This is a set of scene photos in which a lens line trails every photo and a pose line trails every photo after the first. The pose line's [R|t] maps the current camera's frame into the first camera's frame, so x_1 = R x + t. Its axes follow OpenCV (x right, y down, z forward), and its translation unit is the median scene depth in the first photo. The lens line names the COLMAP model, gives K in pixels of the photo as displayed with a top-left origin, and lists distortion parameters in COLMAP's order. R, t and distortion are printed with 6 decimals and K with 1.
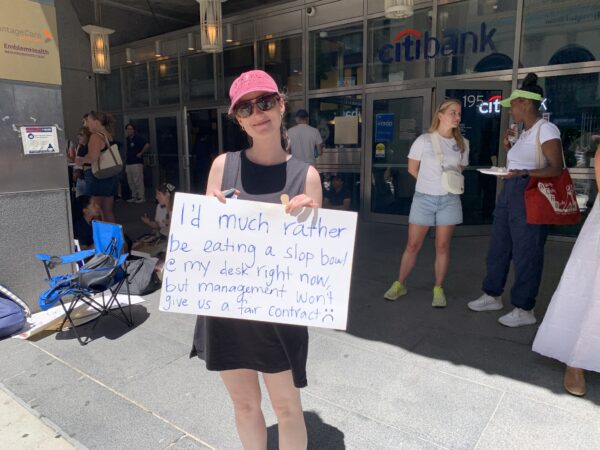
lens RADIAL K [[451.2, 0, 300.0], [0, 451.2, 225.0], [0, 0, 1]] dist [0.039079, -0.000142]
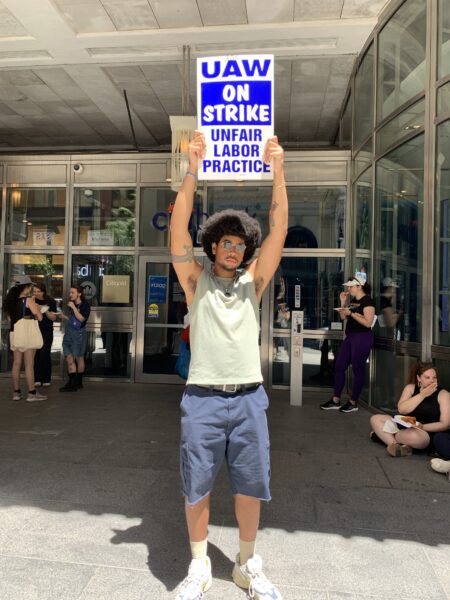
lens RADIAL K [[451.5, 0, 225.0], [0, 451.5, 300.0], [0, 0, 1]] dist [-0.001486, -0.000009]
pose [[0.864763, 0.035561, 0.500919, -0.185289], [0.052839, 0.985509, -0.161182, -0.017696], [-0.499392, 0.165852, 0.850353, 0.062972]]
